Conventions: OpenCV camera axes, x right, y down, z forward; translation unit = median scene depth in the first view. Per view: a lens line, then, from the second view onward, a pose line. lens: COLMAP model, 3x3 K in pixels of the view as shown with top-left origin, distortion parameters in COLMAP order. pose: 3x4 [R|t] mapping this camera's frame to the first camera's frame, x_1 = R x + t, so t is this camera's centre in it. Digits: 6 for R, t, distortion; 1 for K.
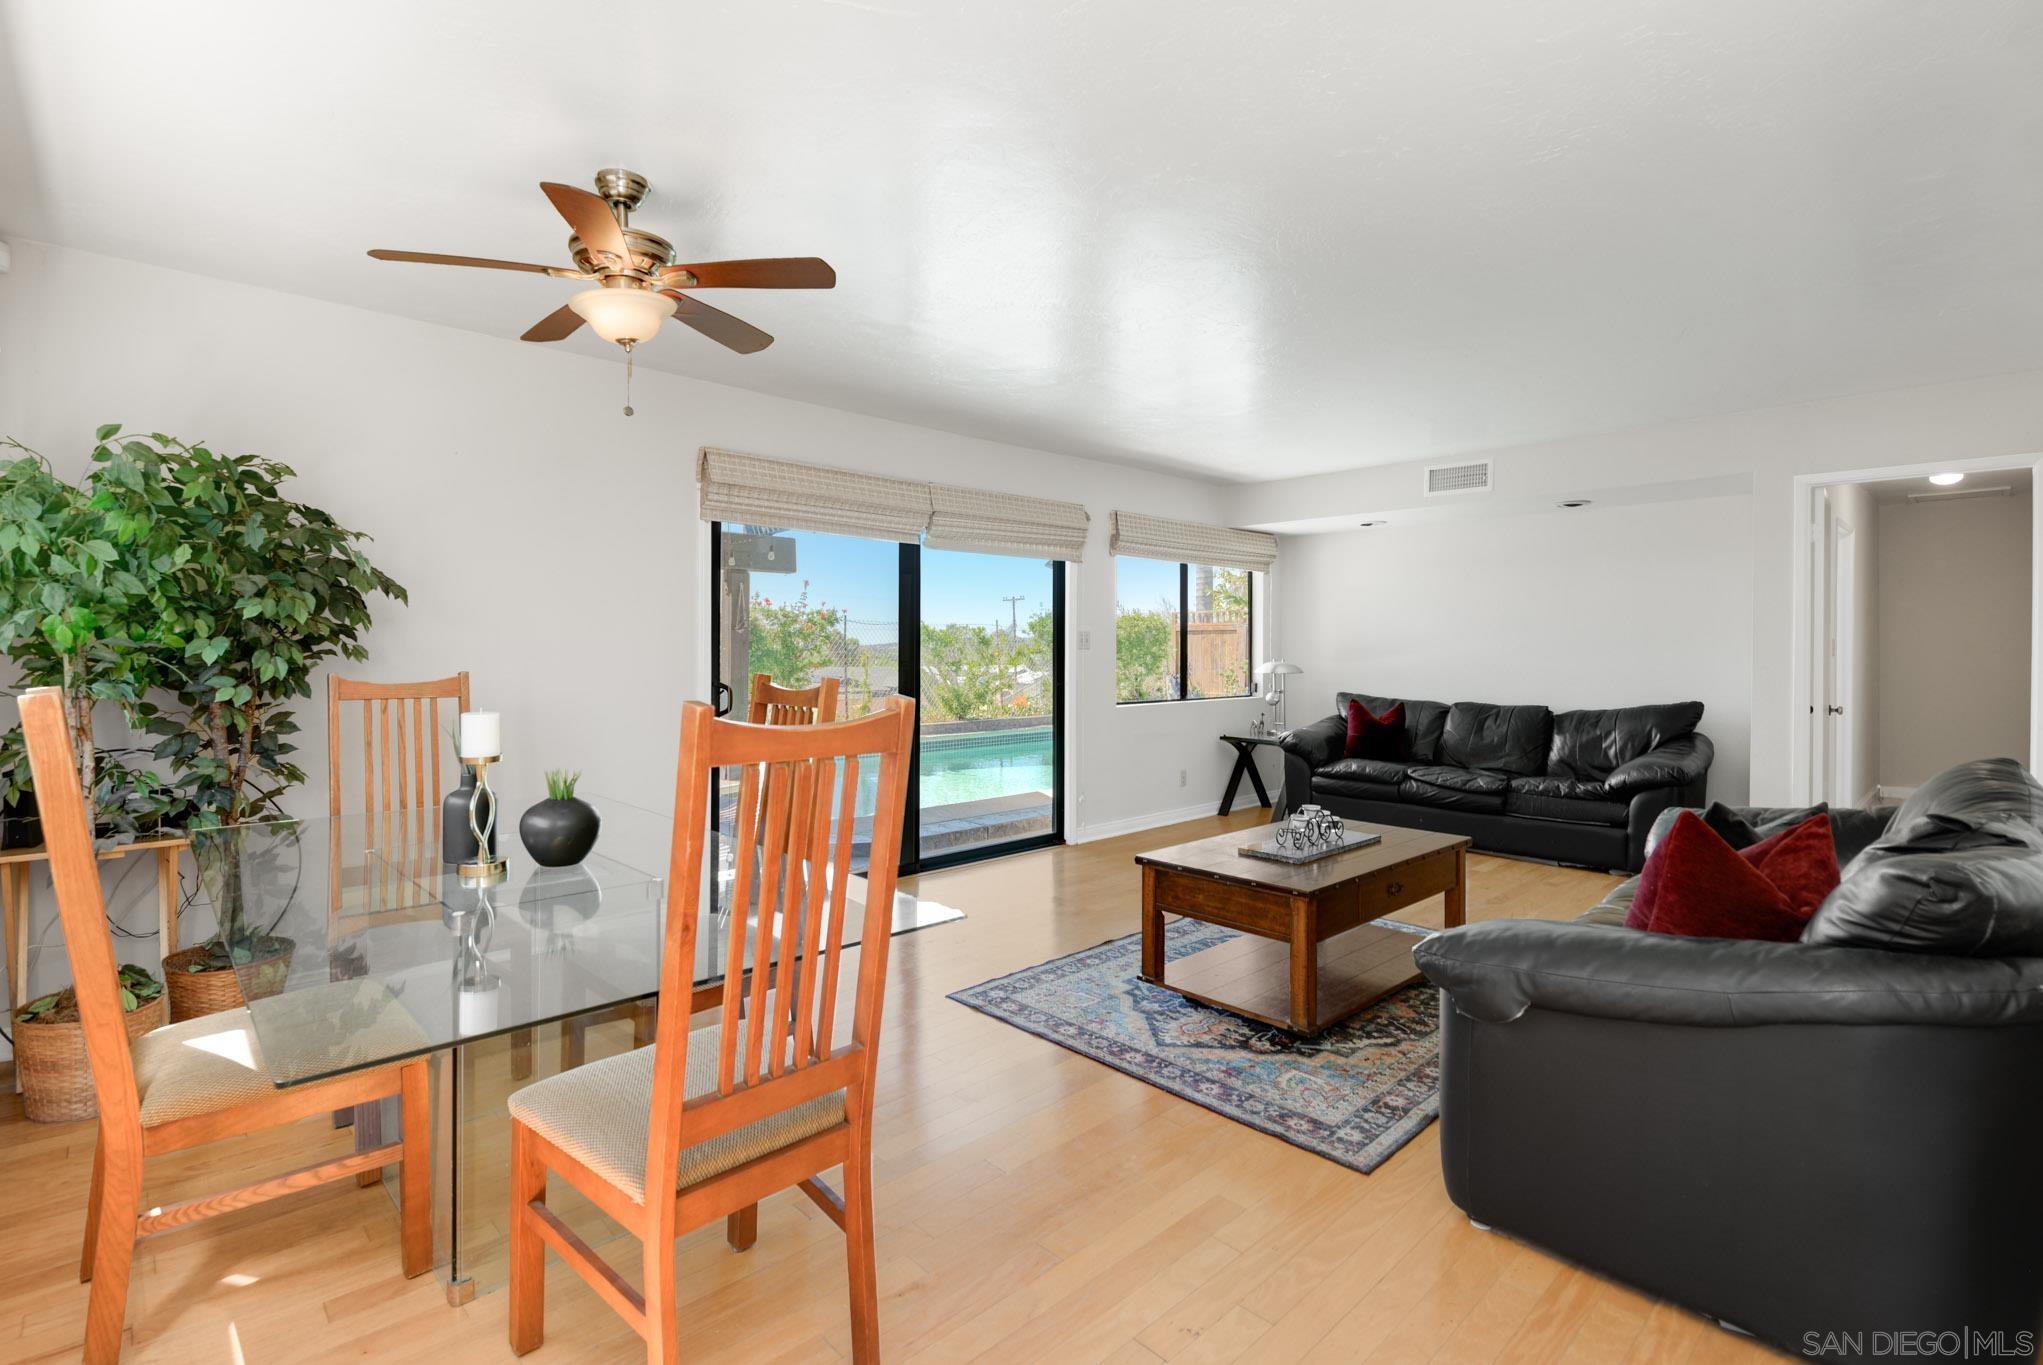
lens RADIAL K [[943.3, 0, 981.4], [0, 943.3, 656.0], [0, 0, 1]] dist [0.002268, -0.011705]
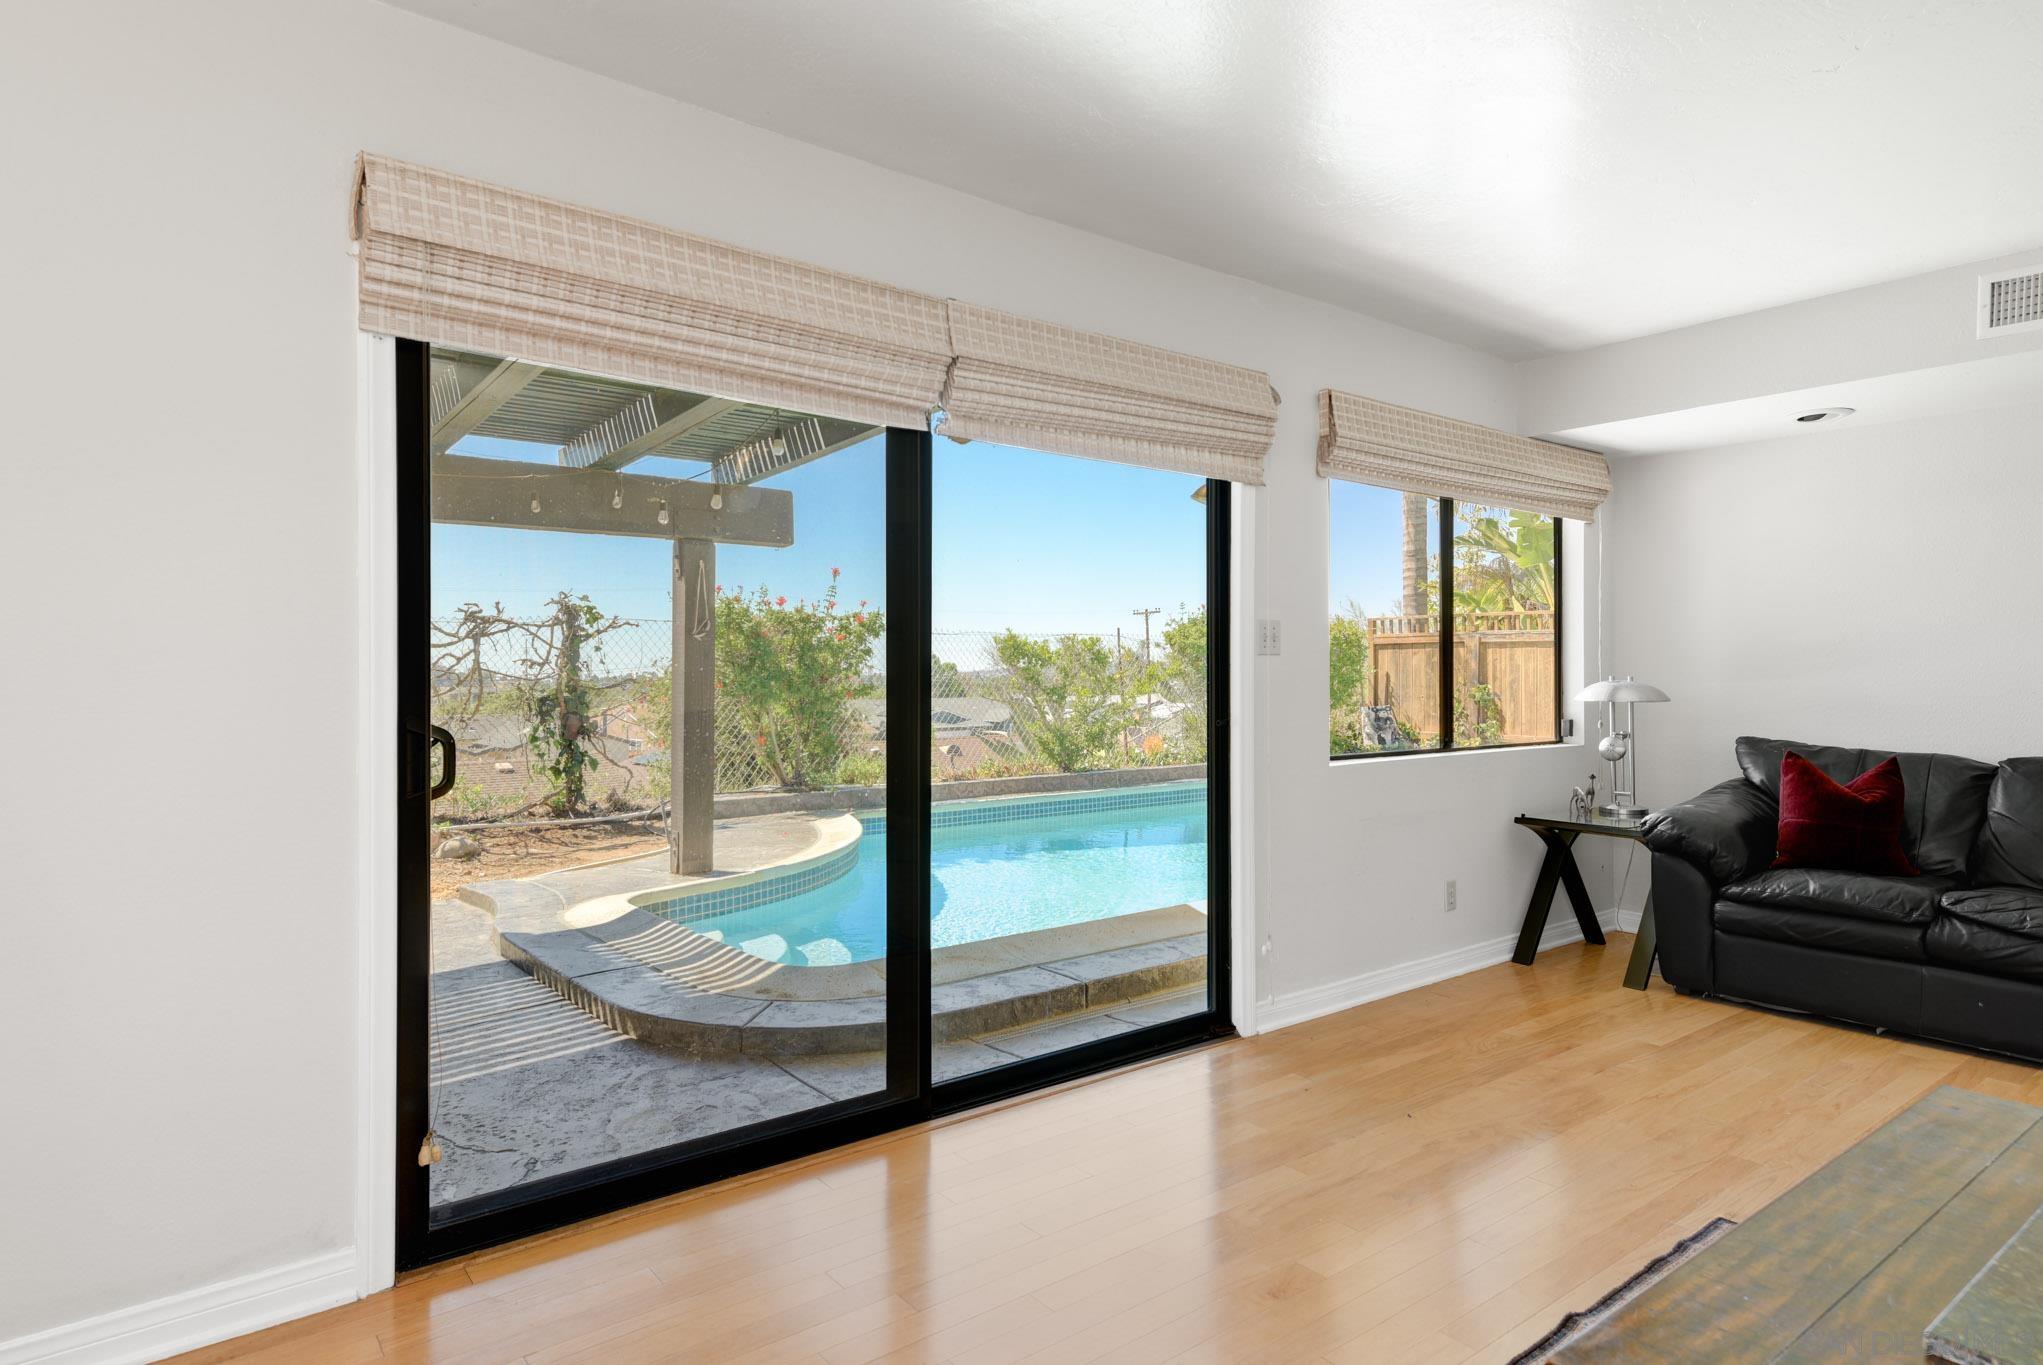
lens RADIAL K [[1139.7, 0, 1013.7], [0, 1139.7, 678.3], [0, 0, 1]] dist [0.007941, -0.000220]
pose [[0.996559, -0.003260, -0.082827, 0.021382], [0.002806, 0.999980, -0.005602, 0.008593], [0.082844, 0.005351, 0.996548, 0.366946]]
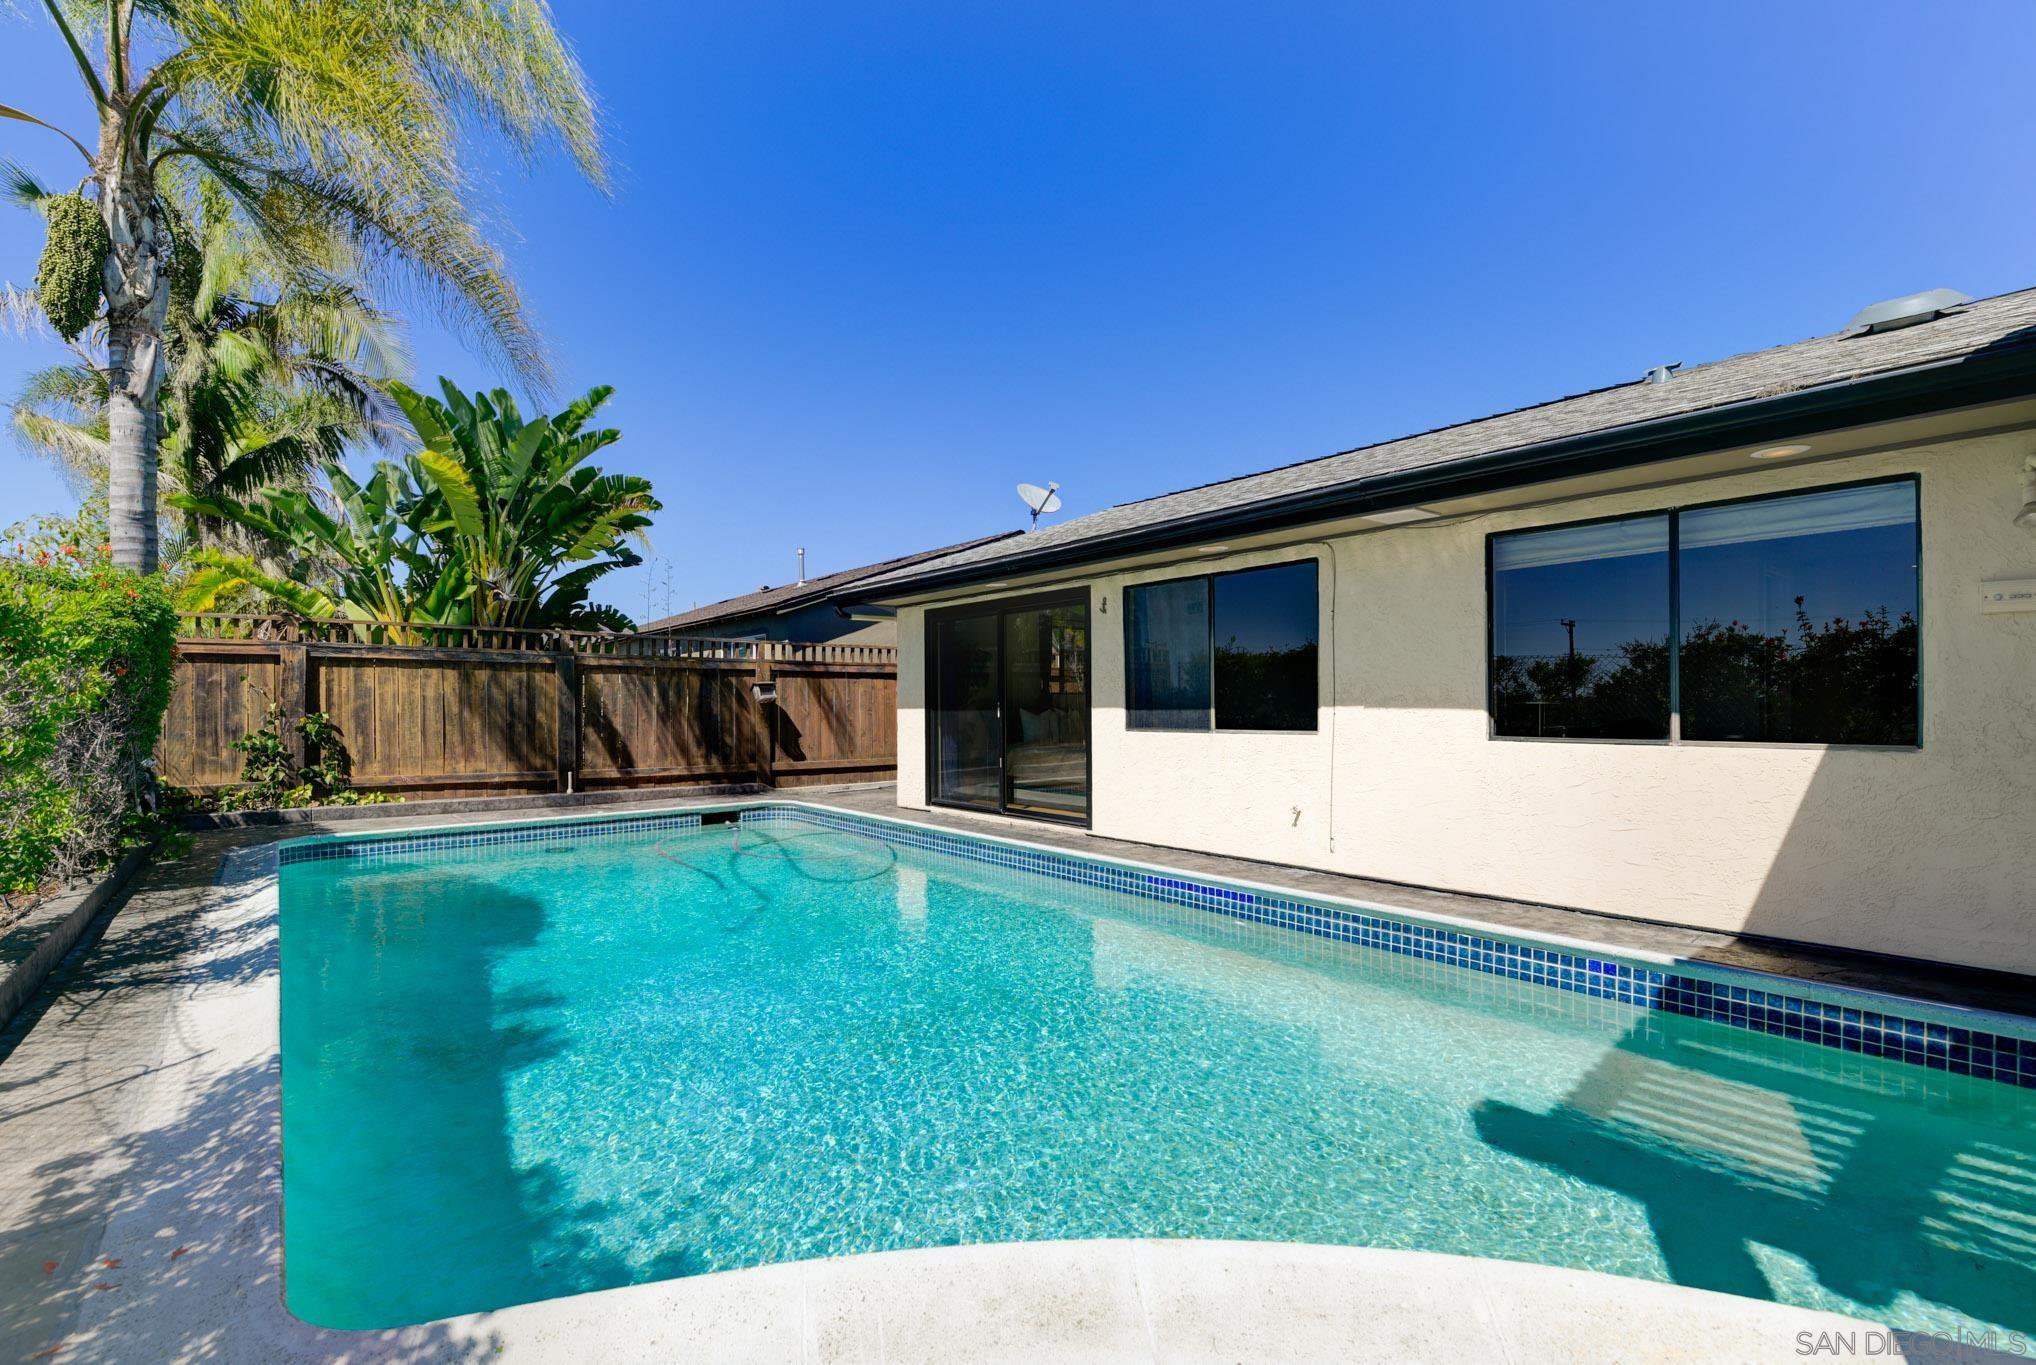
lens RADIAL K [[935.2, 0, 1022.4], [0, 935.2, 694.5], [0, 0, 1]] dist [-0.001009, -0.000334]
pose [[0.064373, 0.005081, 0.997913, -0.575578], [0.016394, 0.999847, -0.006149, 0.008506], [-0.997791, 0.016756, 0.064280, 1.593798]]
